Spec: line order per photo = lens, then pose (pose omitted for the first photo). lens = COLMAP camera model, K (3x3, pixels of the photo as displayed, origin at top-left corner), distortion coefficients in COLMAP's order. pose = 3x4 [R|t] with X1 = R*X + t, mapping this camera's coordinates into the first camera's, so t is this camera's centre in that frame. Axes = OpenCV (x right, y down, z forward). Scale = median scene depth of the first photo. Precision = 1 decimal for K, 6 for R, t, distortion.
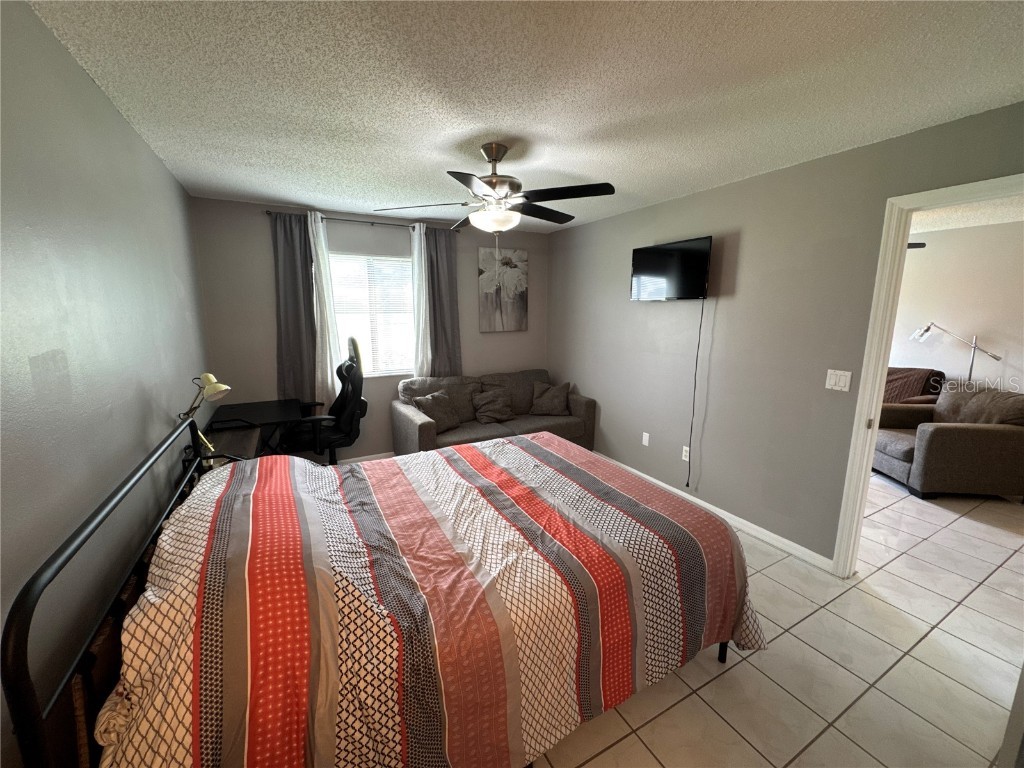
lens RADIAL K [[410.2, 0, 508.1], [0, 410.2, 382.1], [0, 0, 1]] dist [0.016104, 0.000017]
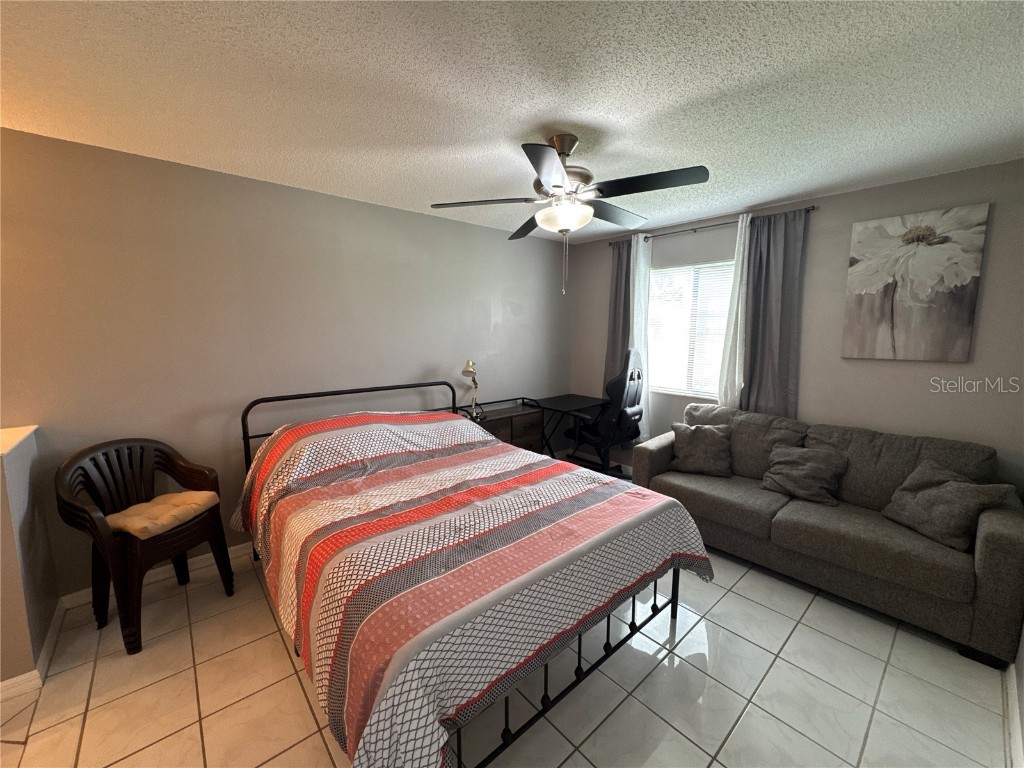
lens RADIAL K [[409.9, 0, 511.0], [0, 409.9, 380.4], [0, 0, 1]] dist [0.001772, 0.000058]
pose [[0.226055, 0.126166, -0.965910, 0.507026], [-0.176401, 0.980485, 0.086786, -0.061955], [0.958009, 0.150769, 0.243899, 0.432389]]
